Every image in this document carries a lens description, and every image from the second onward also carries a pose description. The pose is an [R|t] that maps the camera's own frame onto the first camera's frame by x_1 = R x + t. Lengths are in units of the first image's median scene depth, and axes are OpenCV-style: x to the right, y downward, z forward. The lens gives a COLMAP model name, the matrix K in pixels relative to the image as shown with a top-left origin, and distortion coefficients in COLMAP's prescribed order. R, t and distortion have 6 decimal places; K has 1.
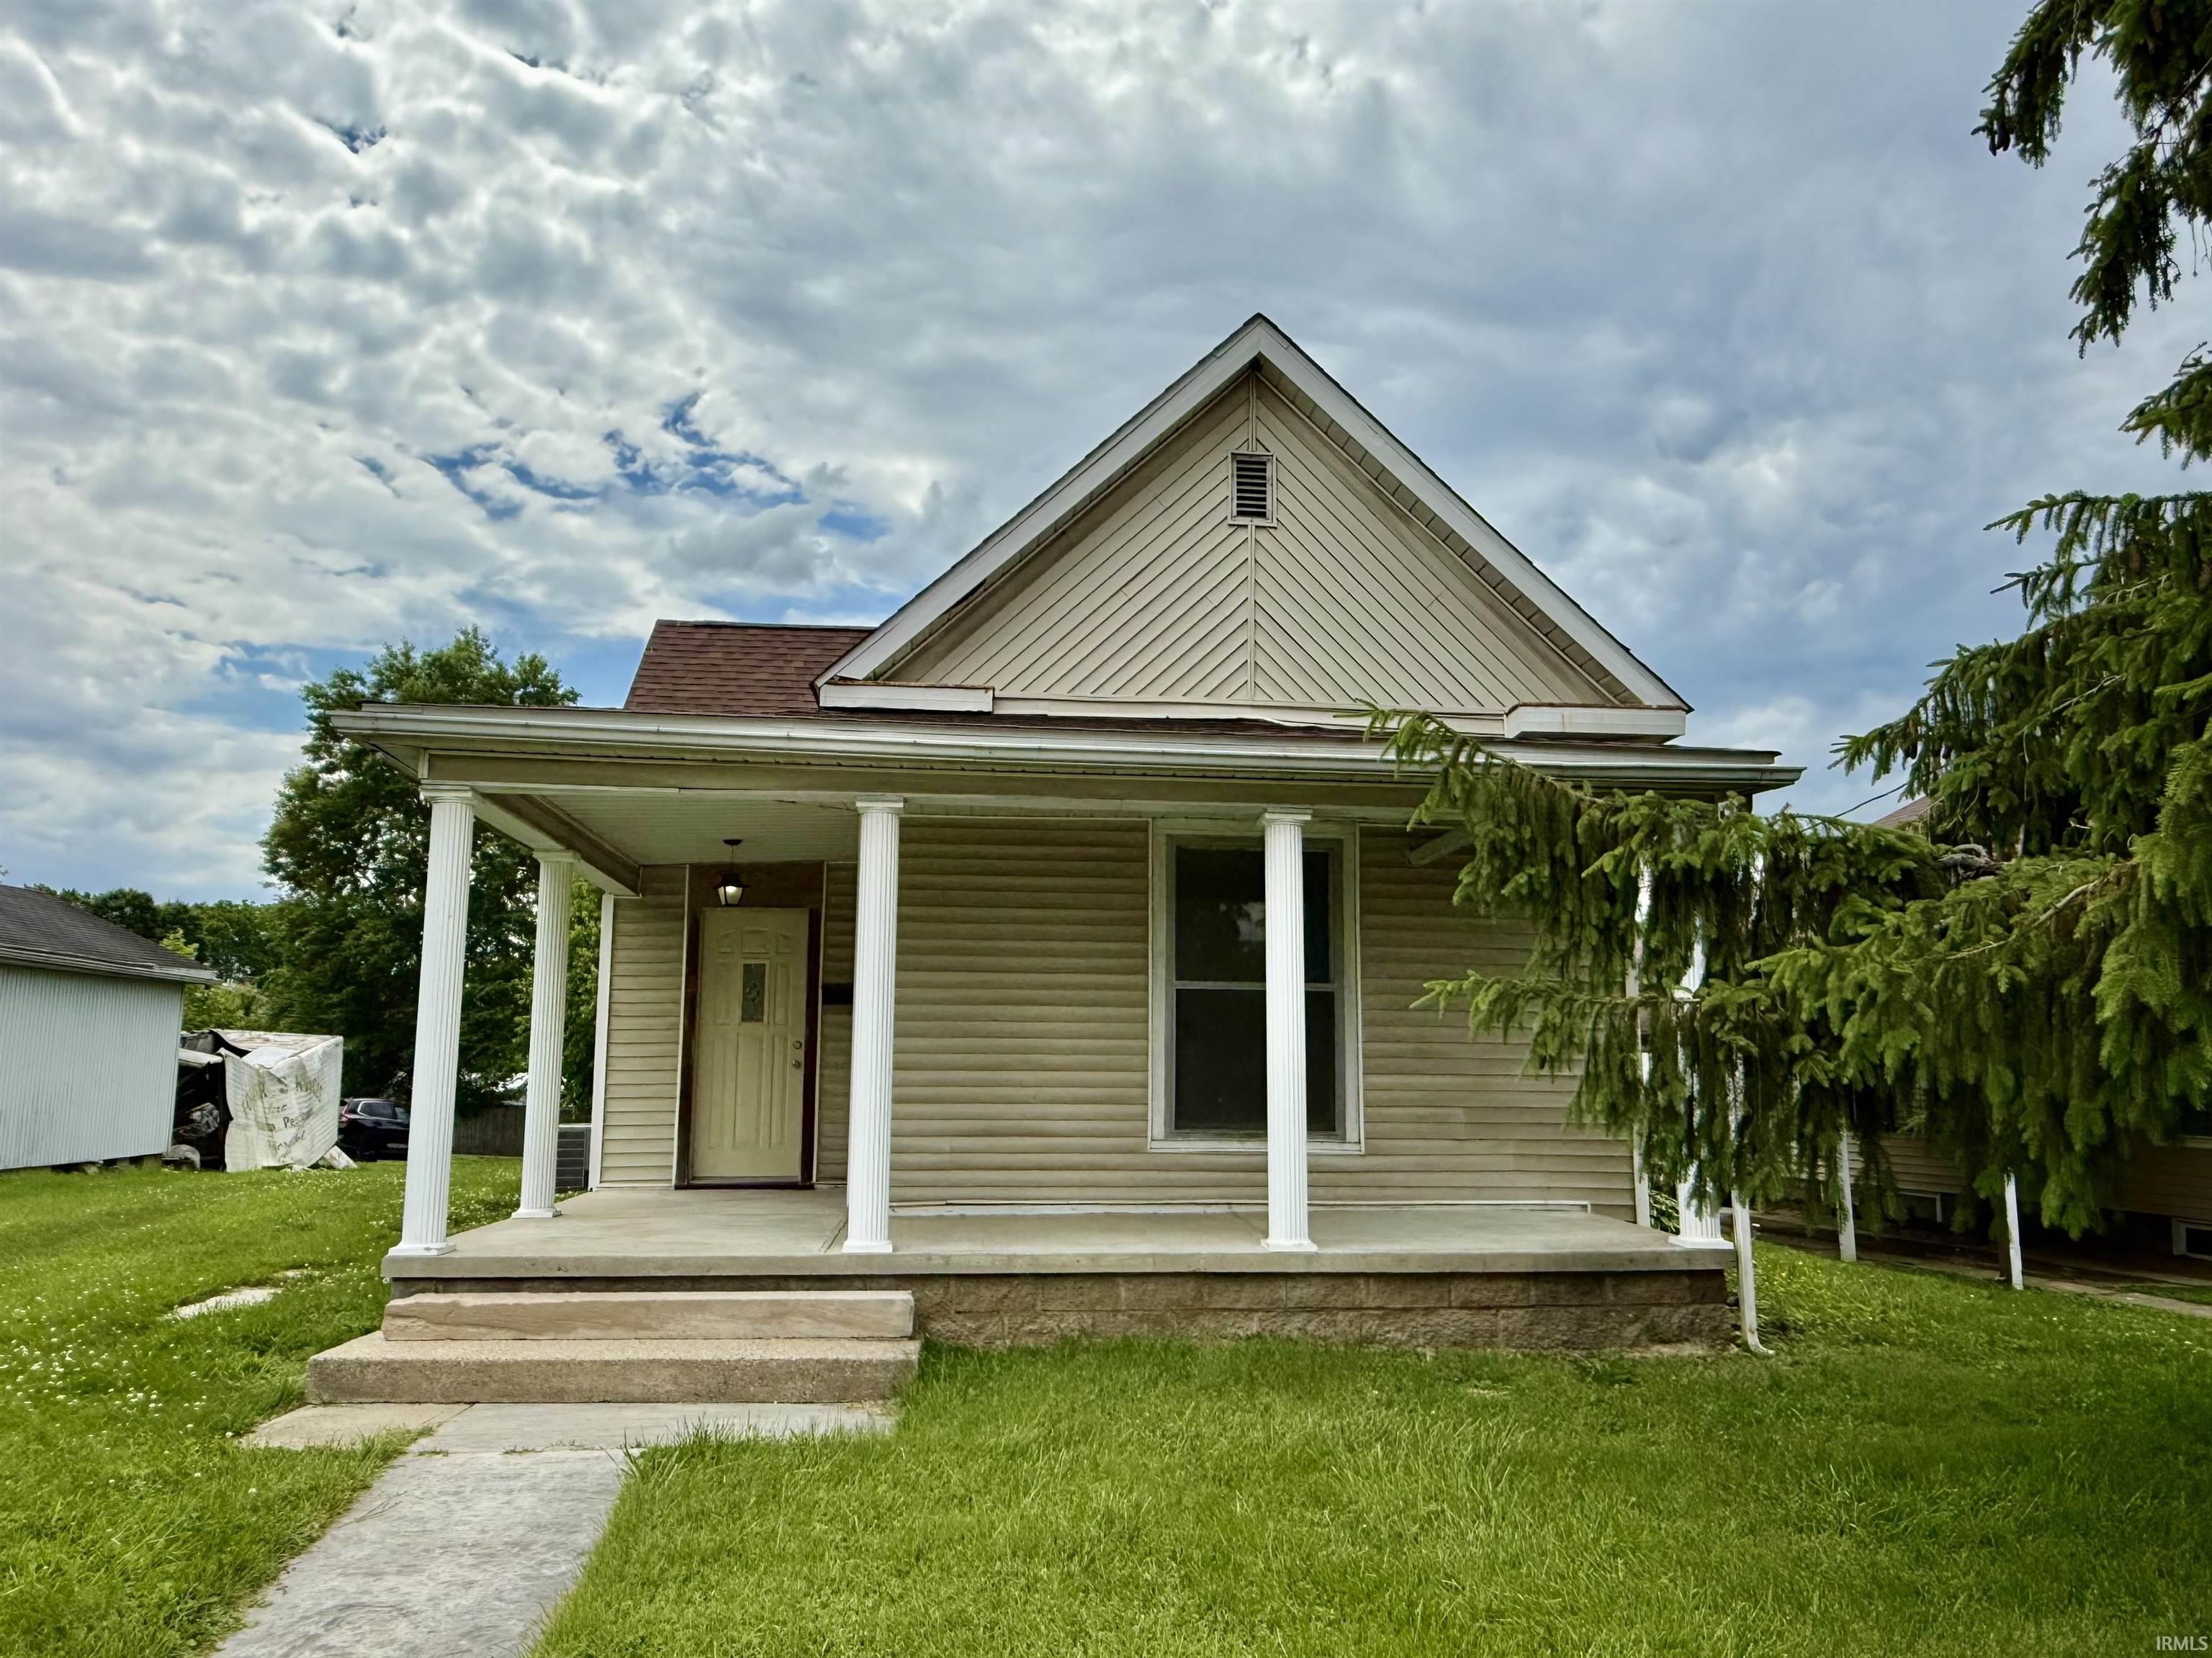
lens RADIAL K [[1608.7, 0, 1106.0], [0, 1608.7, 829.0], [0, 0, 1]] dist [0.019016, -0.039073]
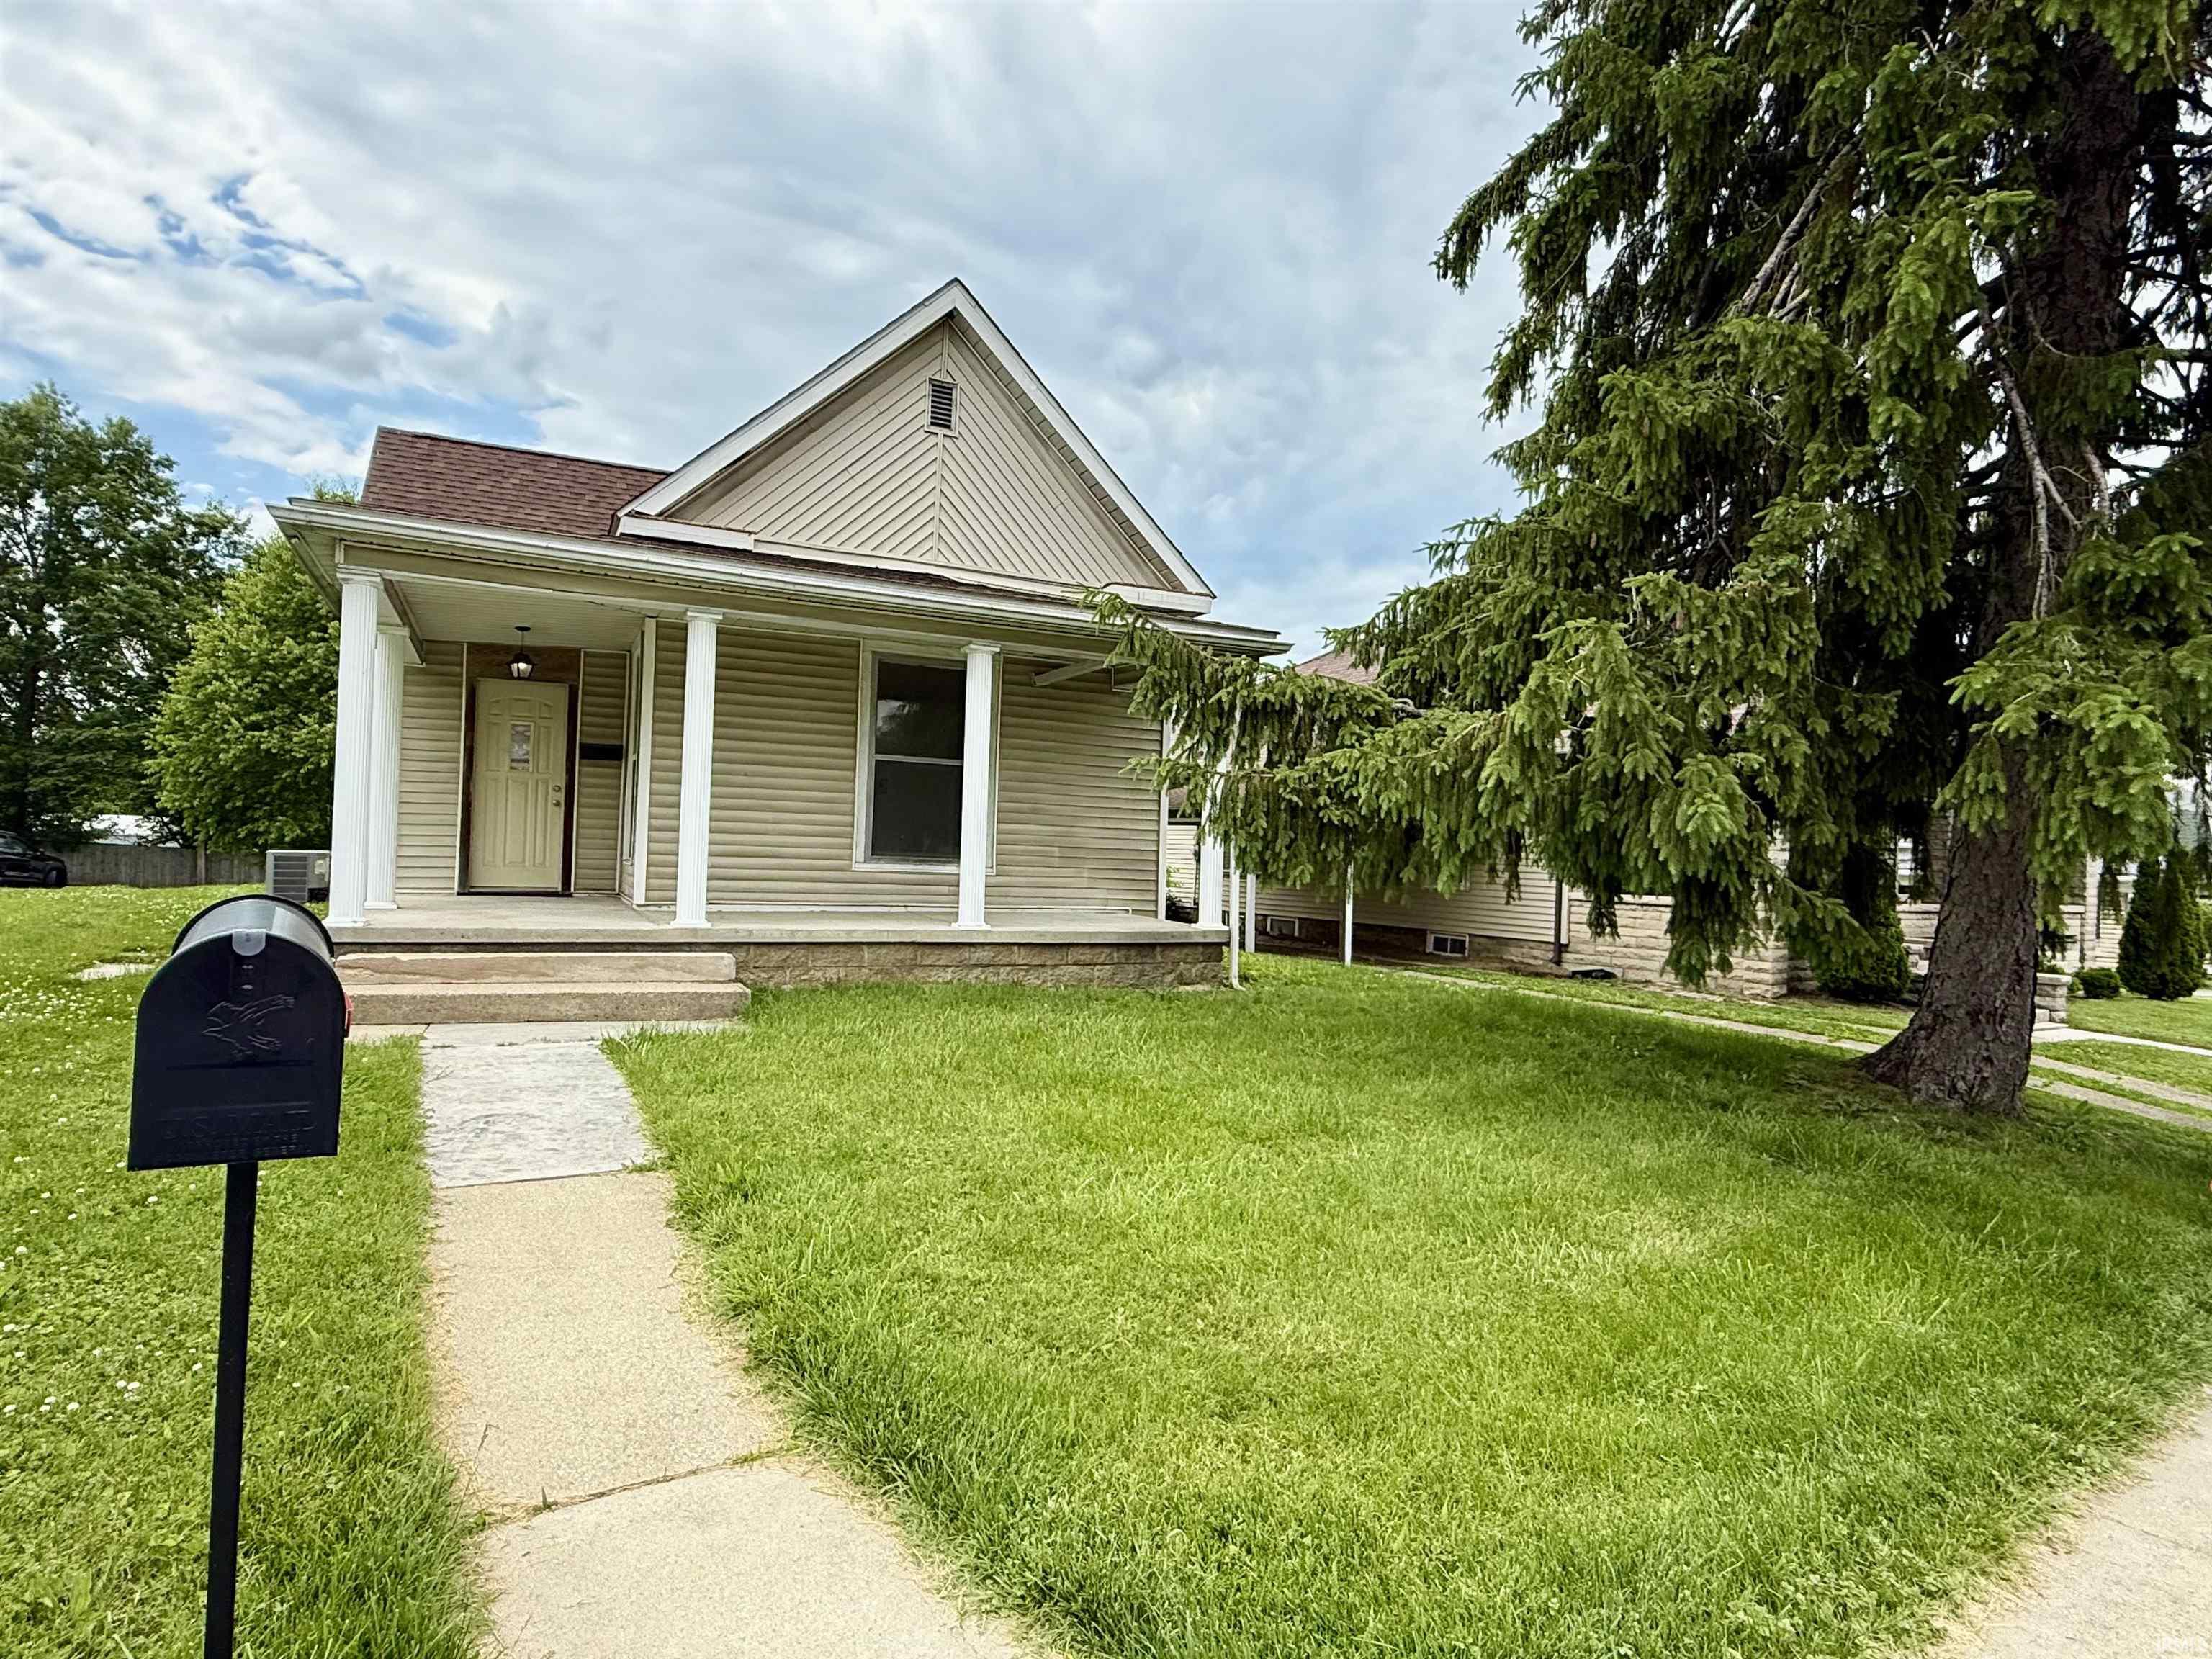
lens RADIAL K [[1270.9, 0, 1122.2], [0, 1270.9, 833.2], [0, 0, 1]] dist [-0.027411, 0.012234]
pose [[0.934367, 0.032138, 0.354859, -0.146380], [-0.082407, 0.988414, 0.127466, 0.001684], [-0.346651, -0.148343, 0.926190, -0.132939]]
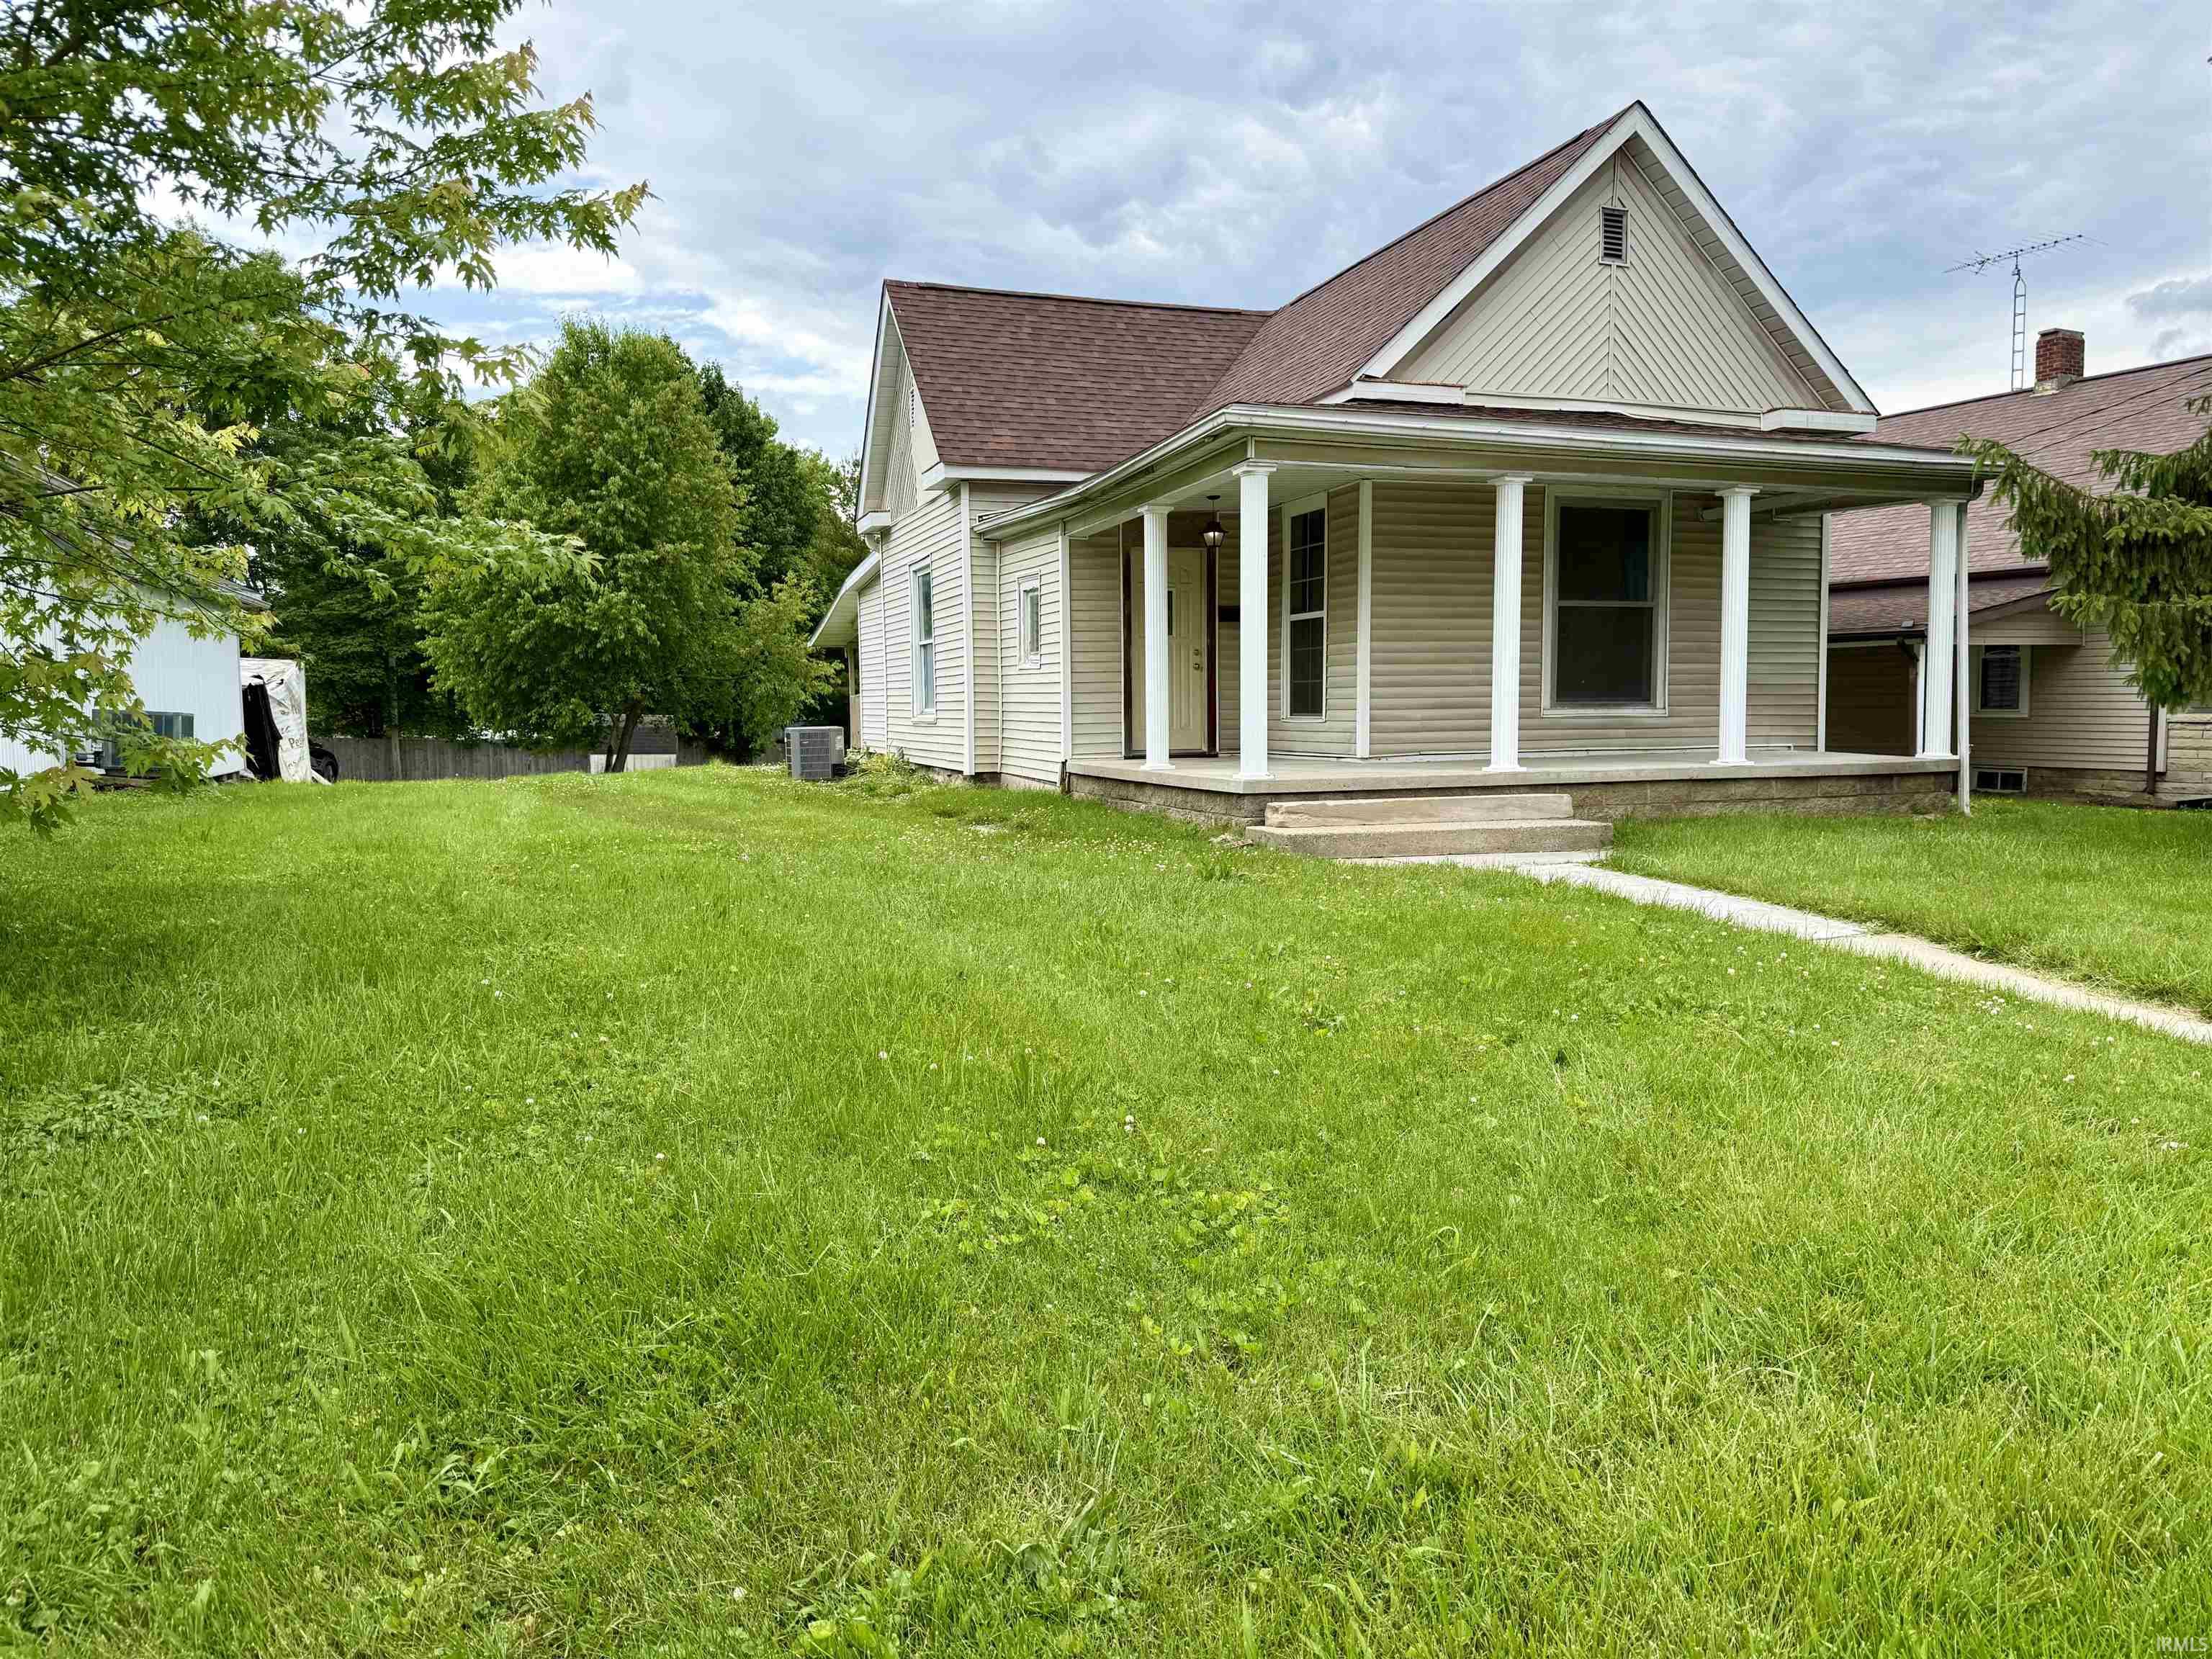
lens RADIAL K [[1541.4, 0, 1106.0], [0, 1541.4, 829.5], [0, 0, 1]] dist [0.171512, -0.335813]
pose [[0.970259, -0.033613, 0.239725, -0.683914], [-0.022405, 0.973592, 0.227193, -0.016064], [-0.241031, -0.225807, 0.943883, -0.275958]]
